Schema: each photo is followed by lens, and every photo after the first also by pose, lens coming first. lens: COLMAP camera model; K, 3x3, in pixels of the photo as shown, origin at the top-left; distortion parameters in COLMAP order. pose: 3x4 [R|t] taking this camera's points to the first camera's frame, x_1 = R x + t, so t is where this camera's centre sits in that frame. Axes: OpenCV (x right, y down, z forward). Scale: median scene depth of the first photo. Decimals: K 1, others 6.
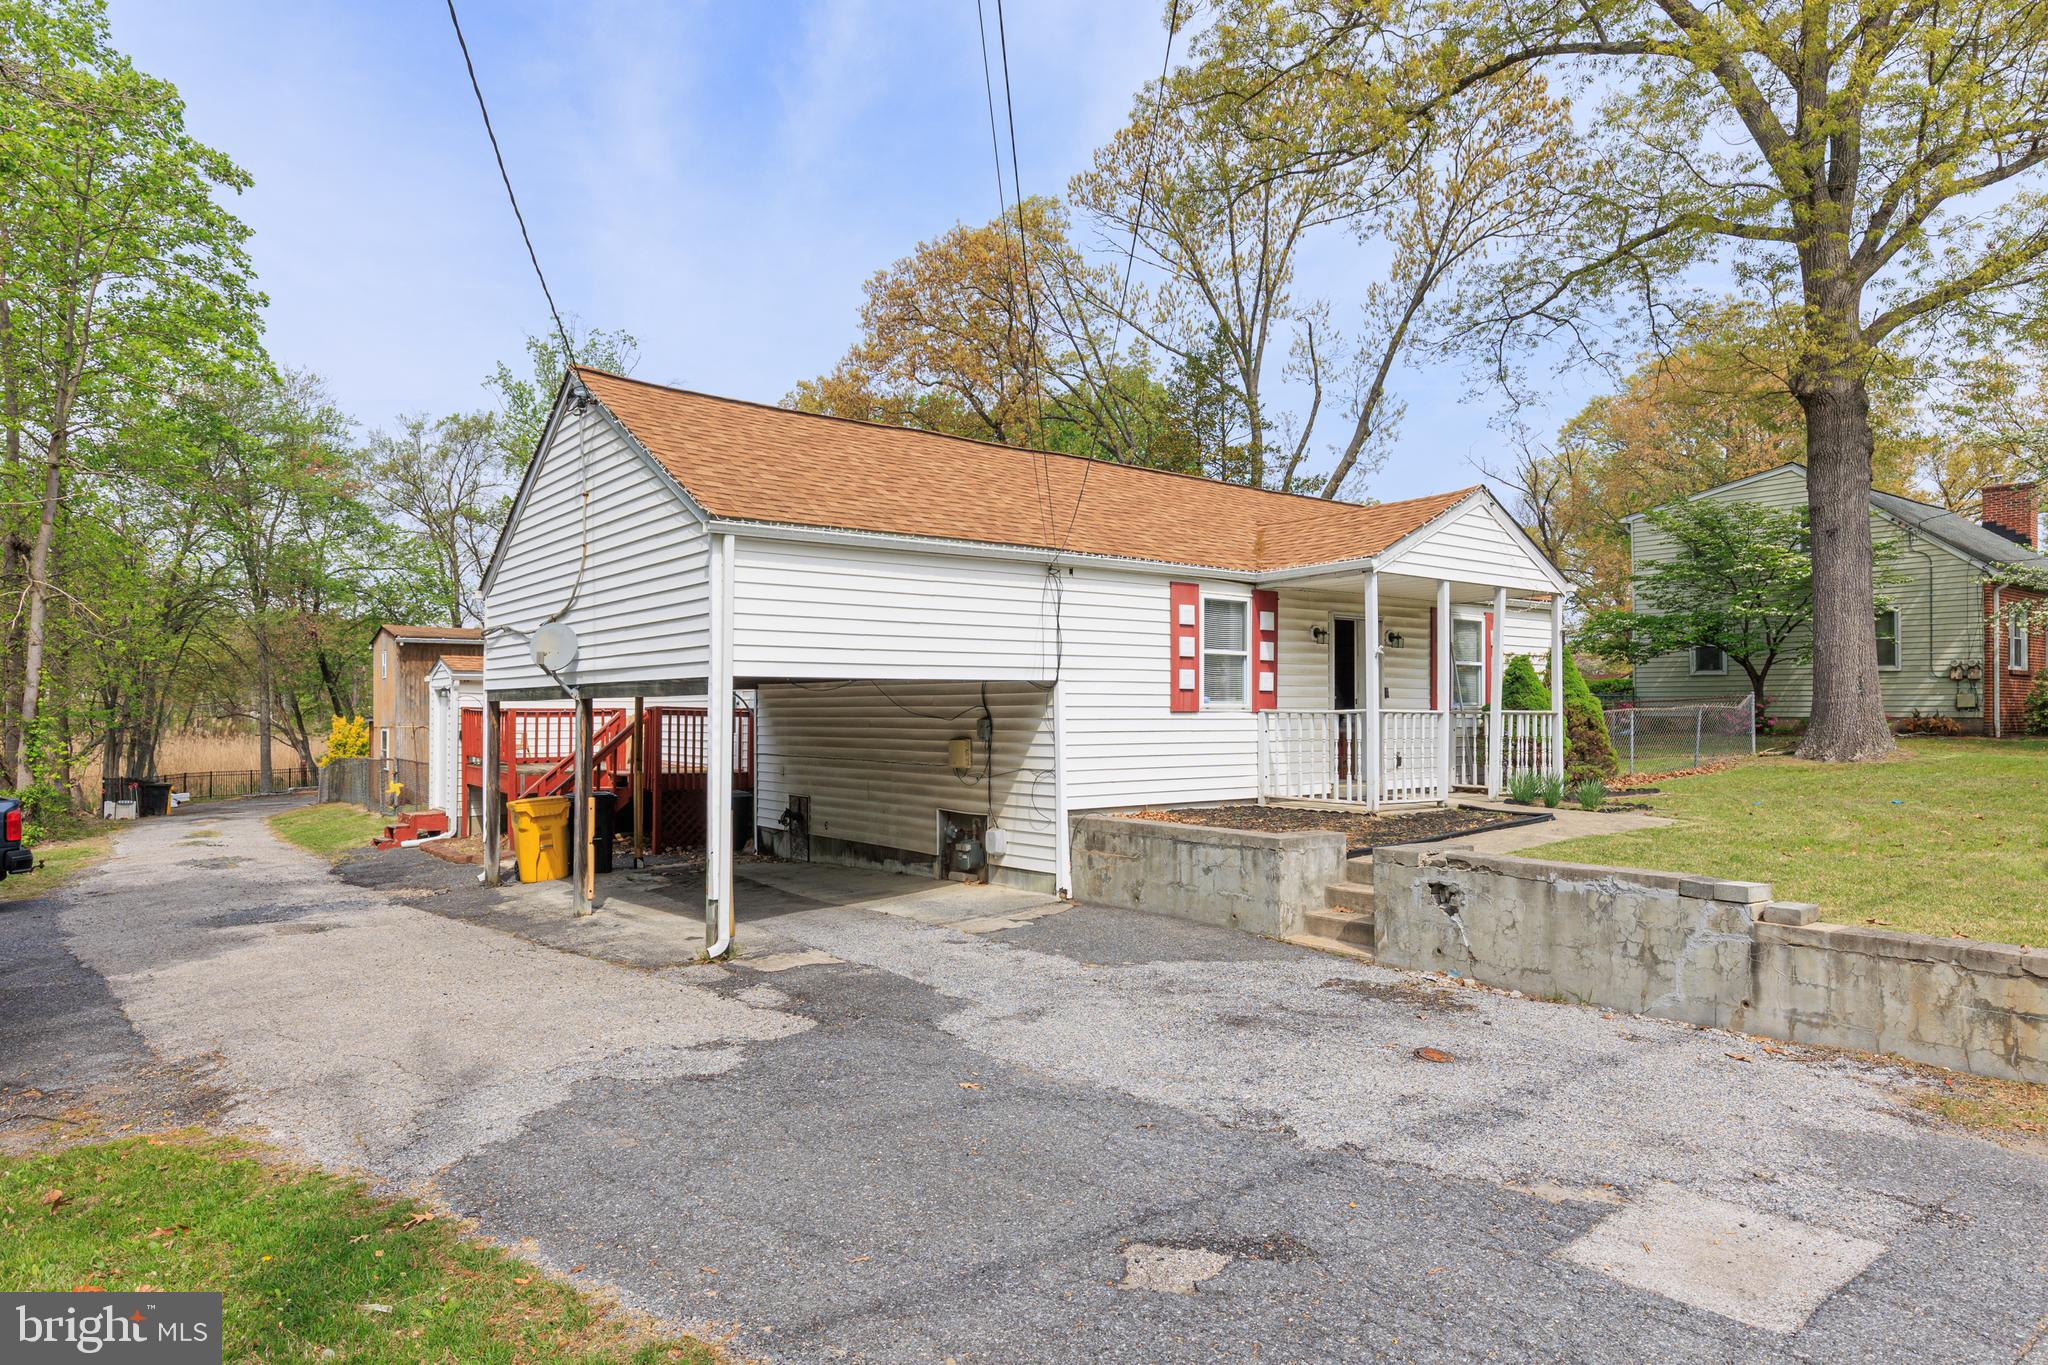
lens RADIAL K [[1237.9, 0, 1027.3], [0, 1237.9, 691.2], [0, 0, 1]] dist [0.001725, 0.000148]
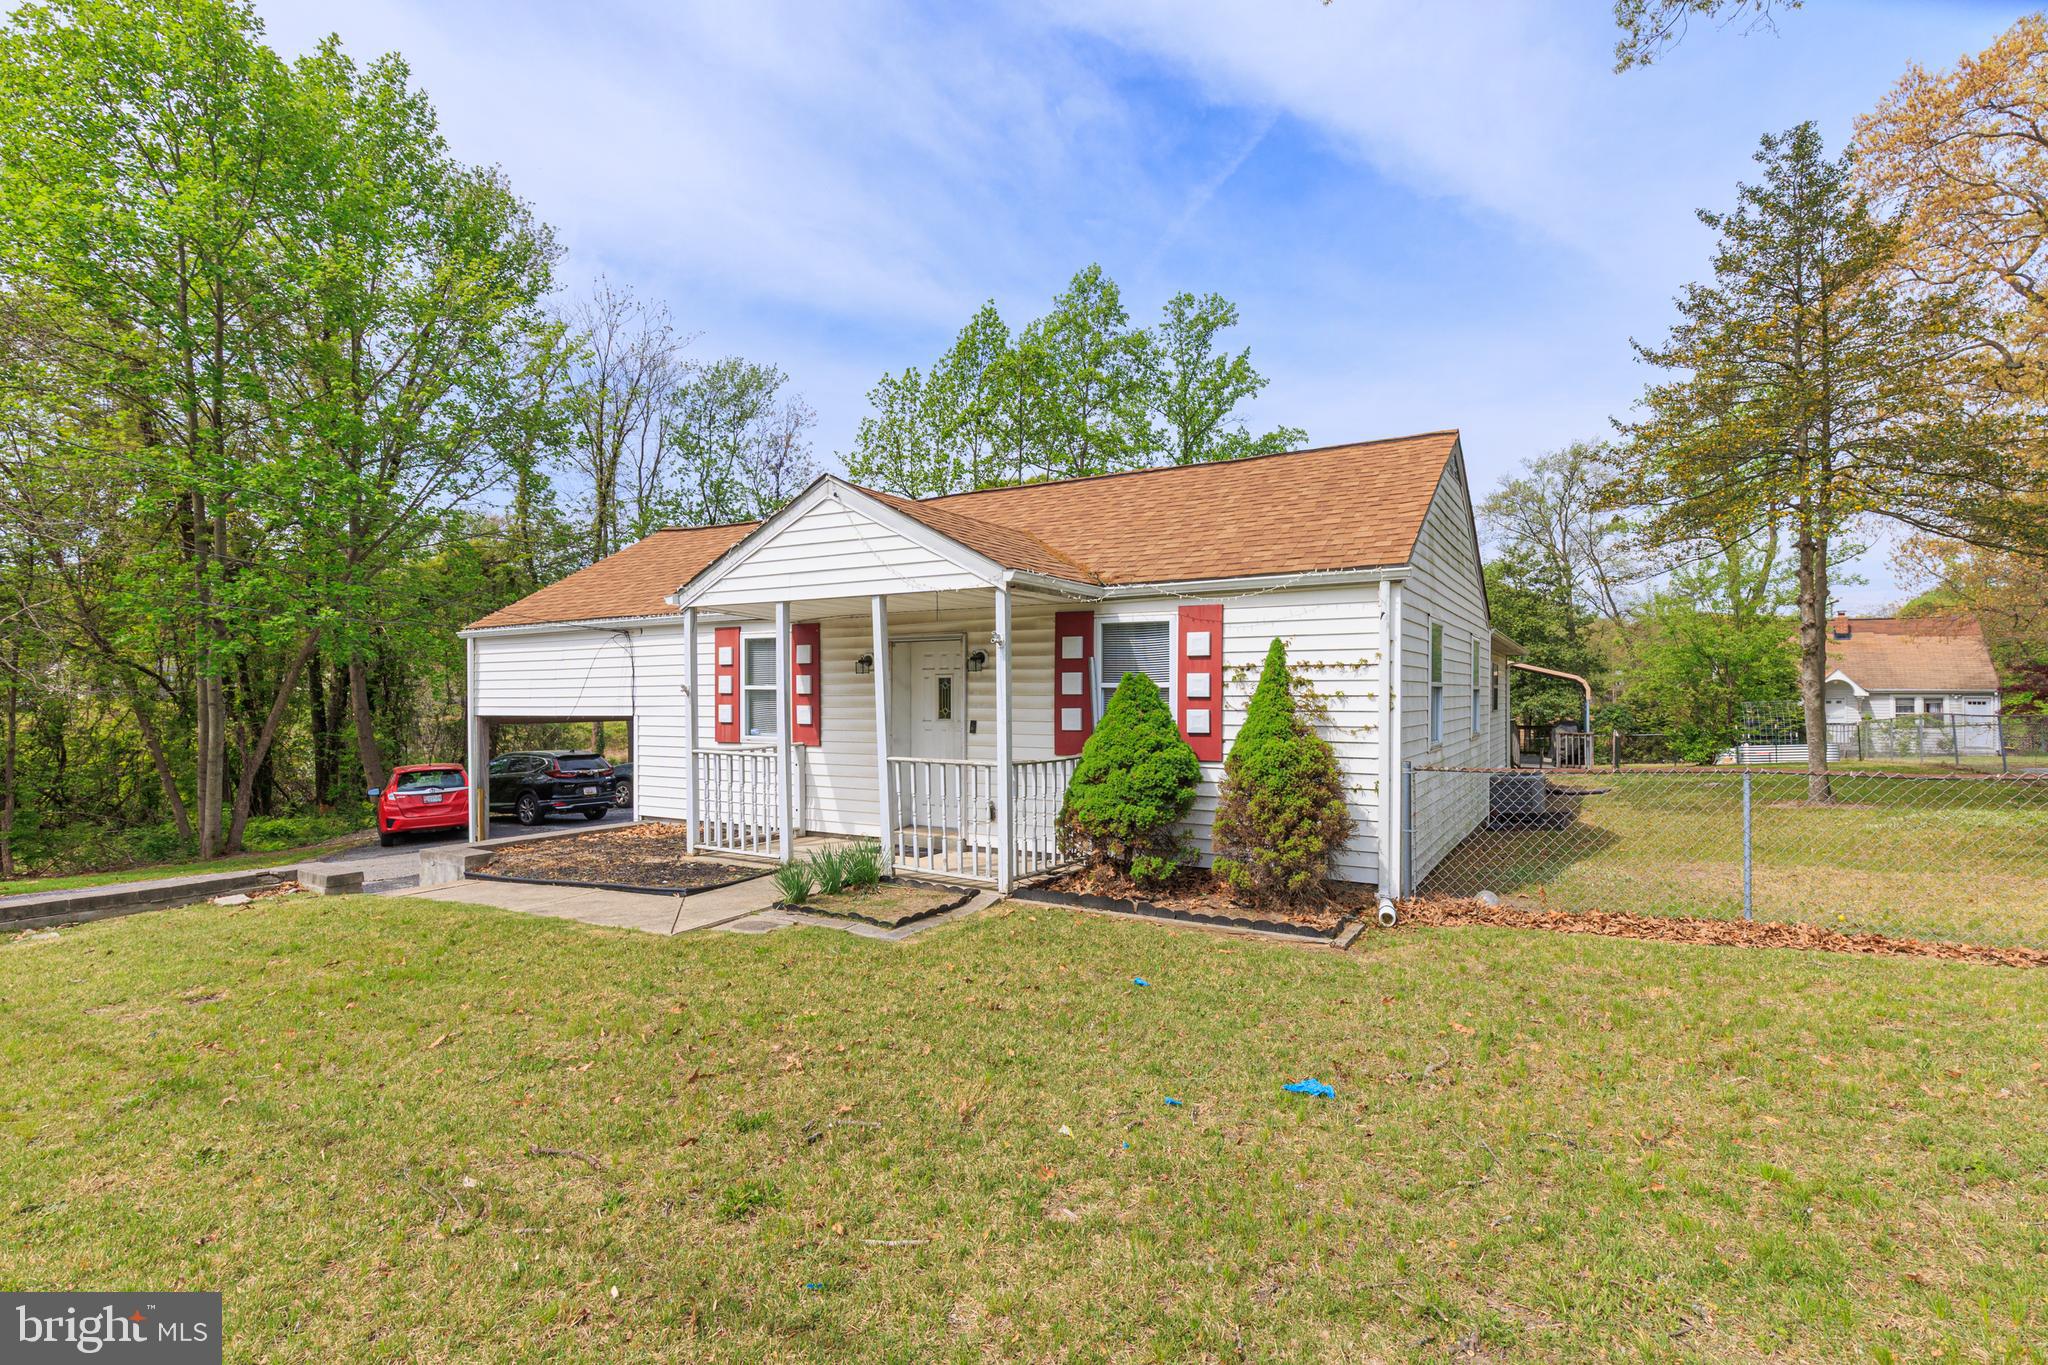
lens RADIAL K [[946.6, 0, 1026.3], [0, 946.6, 692.2], [0, 0, 1]] dist [0.003004, 0.000458]
pose [[0.364213, -0.005139, -0.931301, 1.007917], [0.017472, 0.999846, 0.001316, -0.024802], [0.931152, -0.016751, 0.364247, 0.922701]]
